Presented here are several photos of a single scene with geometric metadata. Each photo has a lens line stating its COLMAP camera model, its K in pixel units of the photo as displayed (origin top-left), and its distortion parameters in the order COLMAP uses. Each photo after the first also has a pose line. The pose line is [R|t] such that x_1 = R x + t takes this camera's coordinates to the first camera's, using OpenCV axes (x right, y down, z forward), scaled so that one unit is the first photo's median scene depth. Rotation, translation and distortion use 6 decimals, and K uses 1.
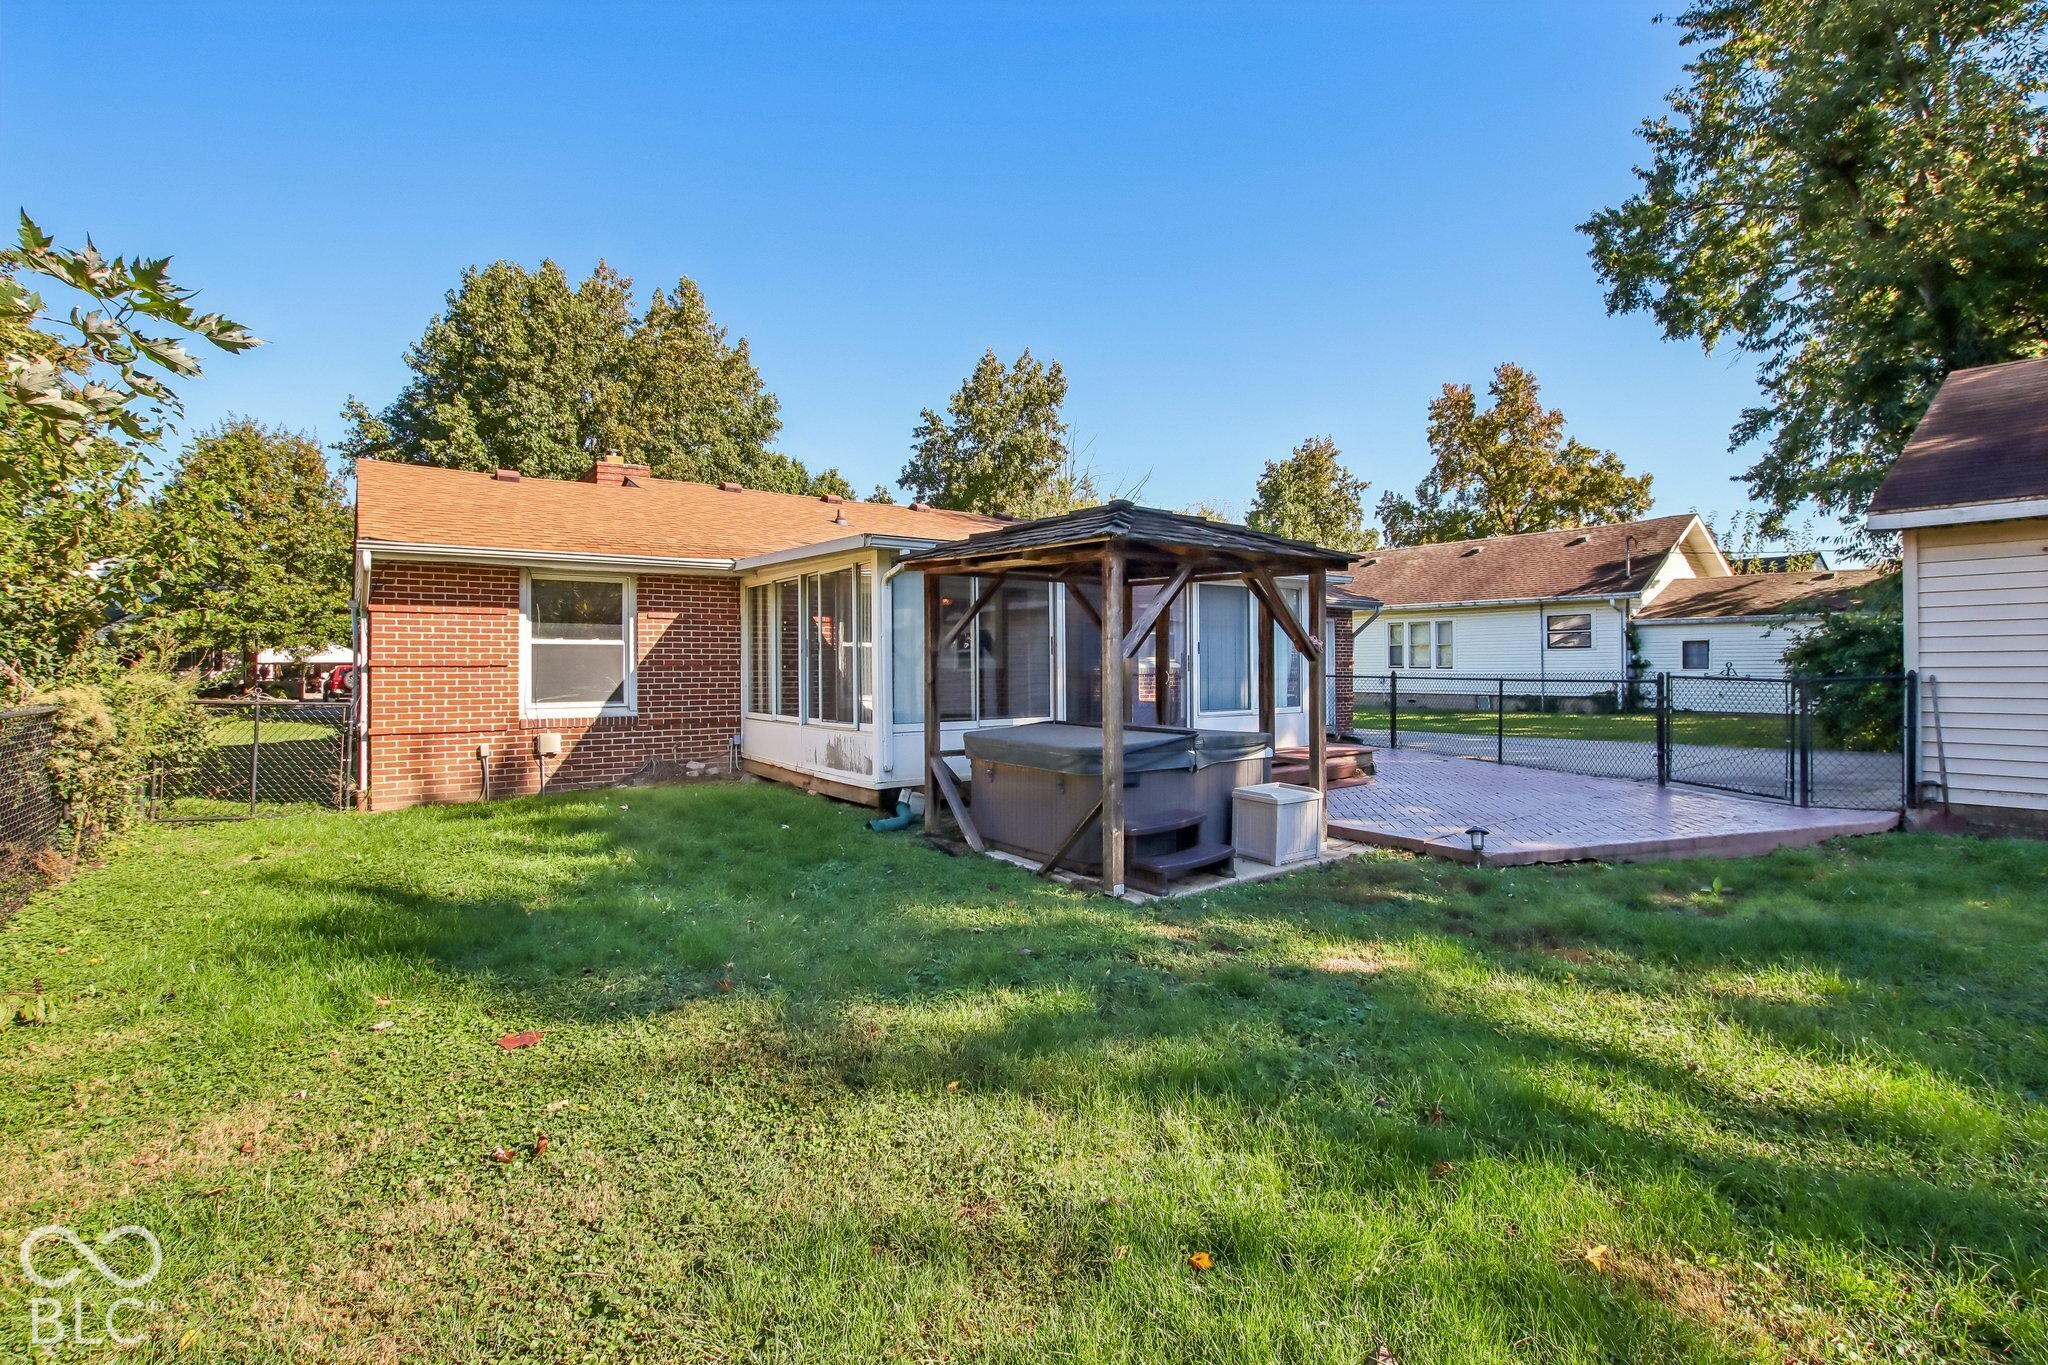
lens RADIAL K [[979.2, 0, 1029.4], [0, 979.2, 670.9], [0, 0, 1]] dist [-0.016526, 0.000088]
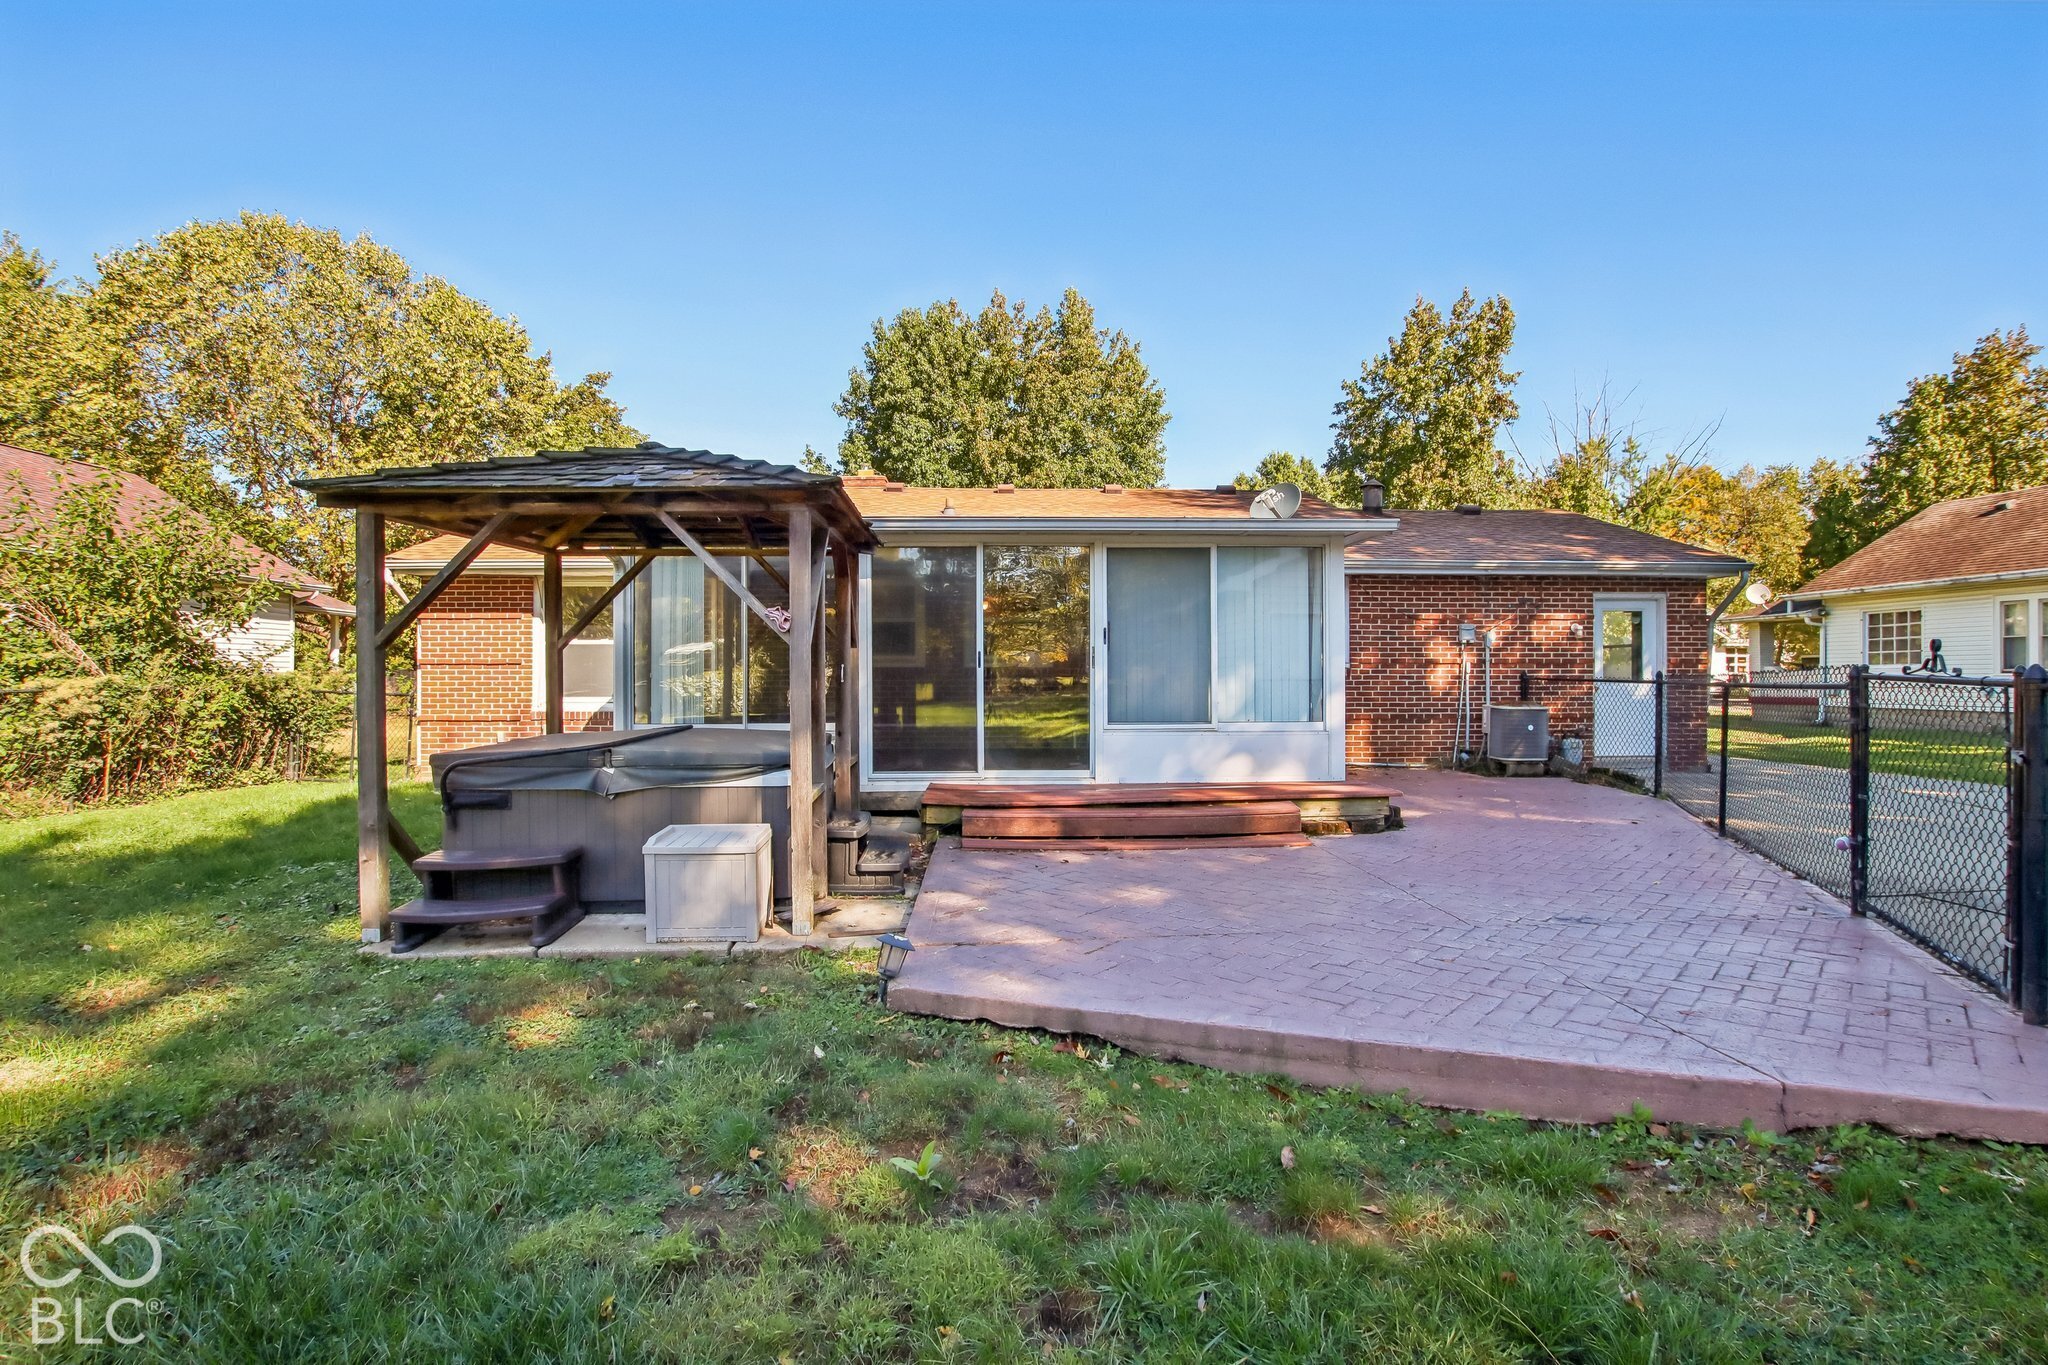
lens RADIAL K [[979.2, 0, 1027.1], [0, 979.2, 679.2], [0, 0, 1]] dist [-0.016526, 0.000088]
pose [[0.833940, 0.003751, -0.551842, 0.205356], [-0.002698, 0.999993, 0.002720, 0.002528], [0.551848, -0.000780, 0.833944, 0.141519]]
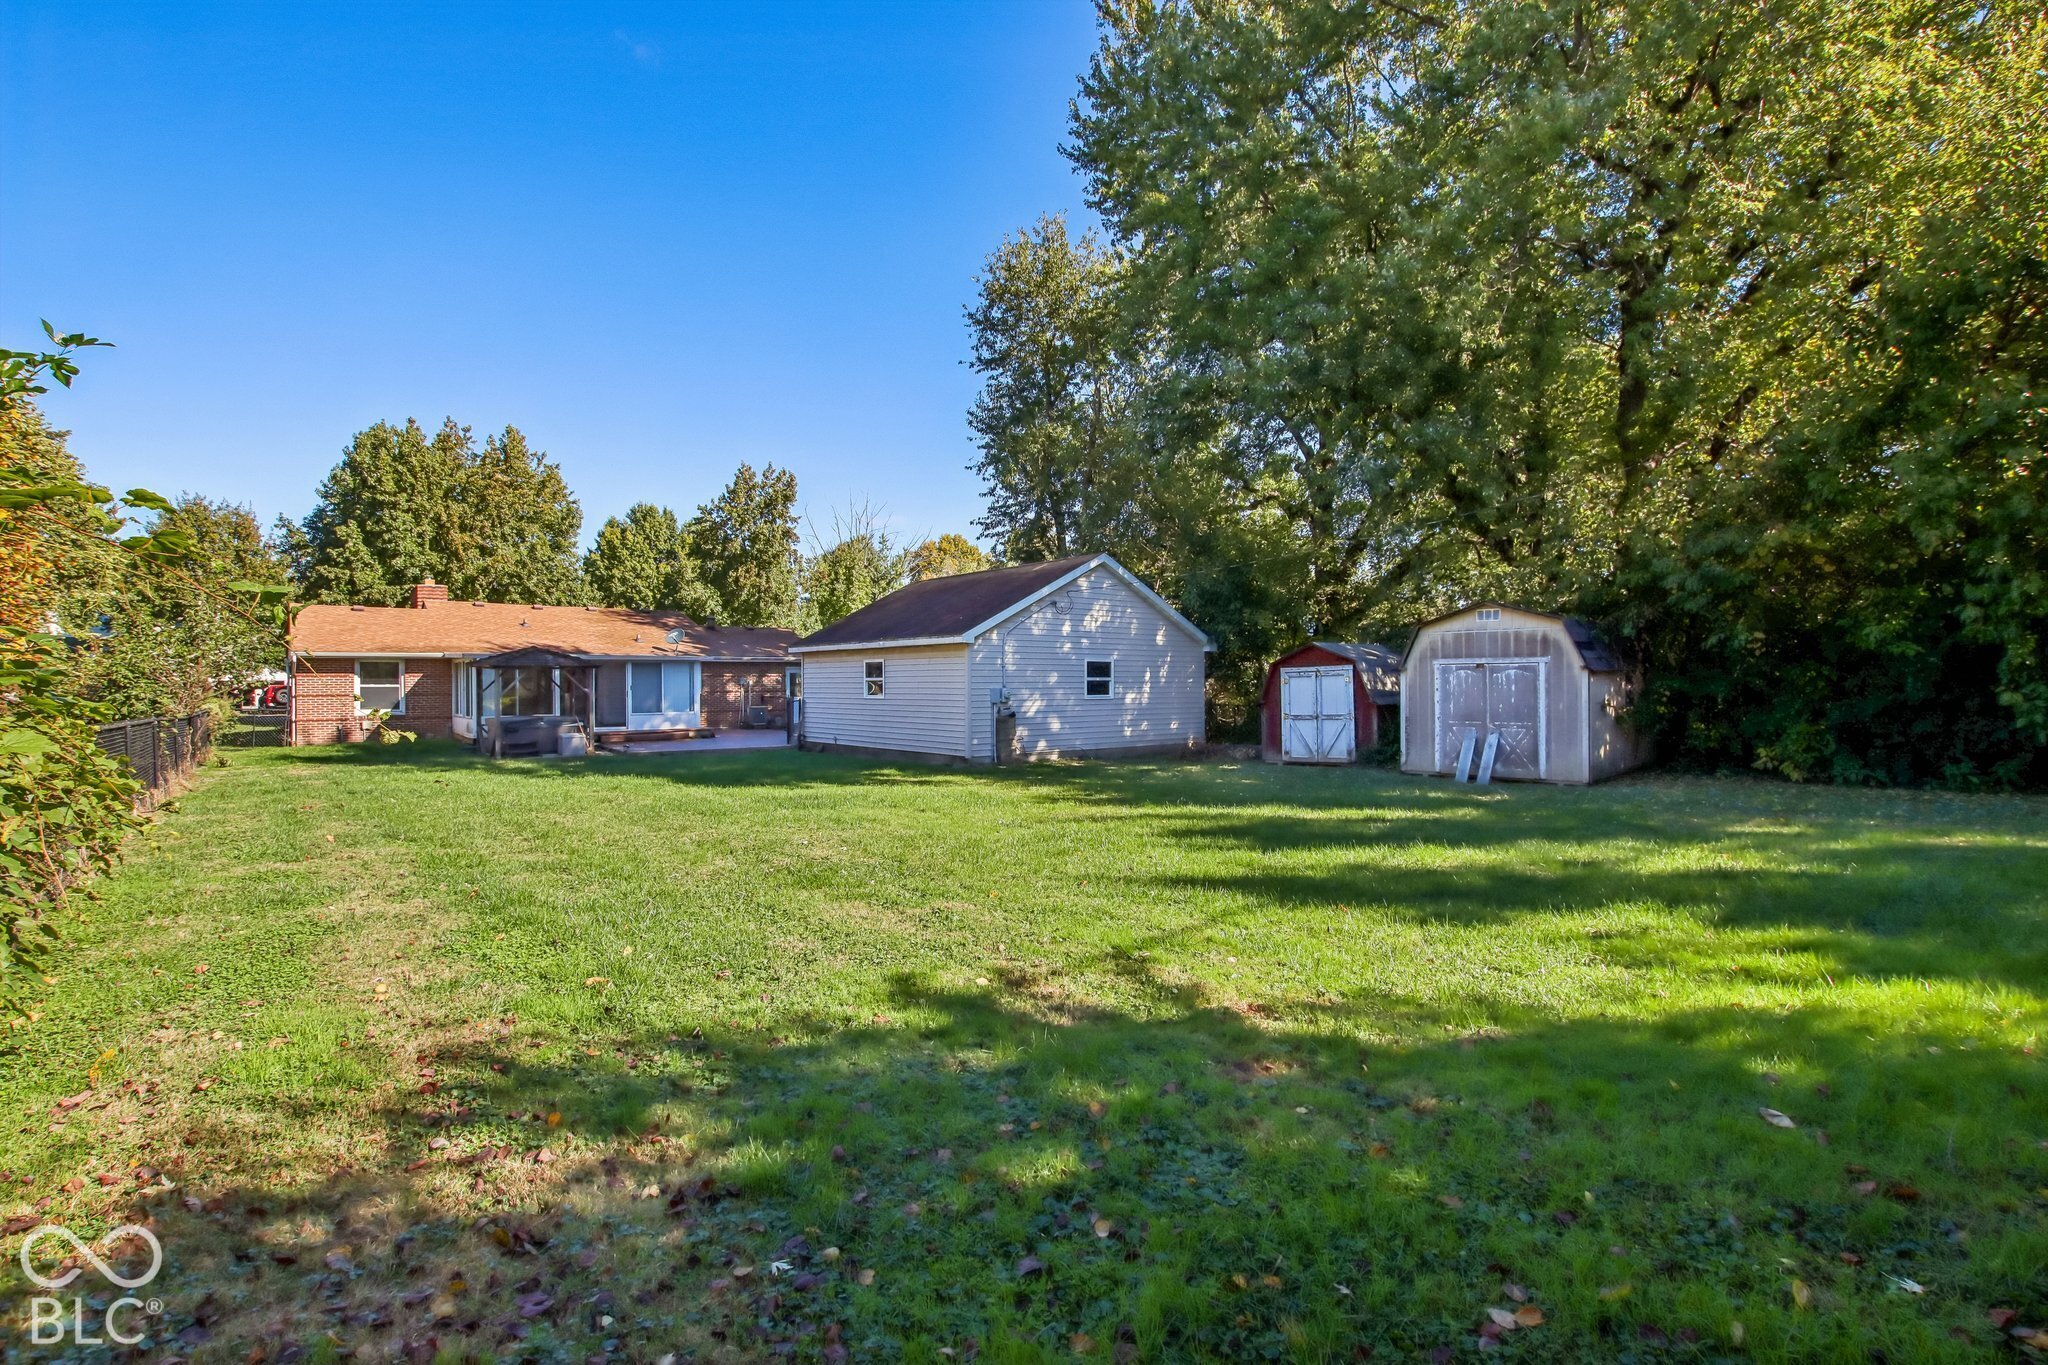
lens RADIAL K [[979.2, 0, 1022.9], [0, 979.2, 694.3], [0, 0, 1]] dist [-0.016526, 0.000088]
pose [[0.998878, 0.000205, 0.047351, 0.417937], [-0.000739, 0.999936, 0.011268, -0.013888], [-0.047346, -0.011290, 0.998815, -0.616834]]
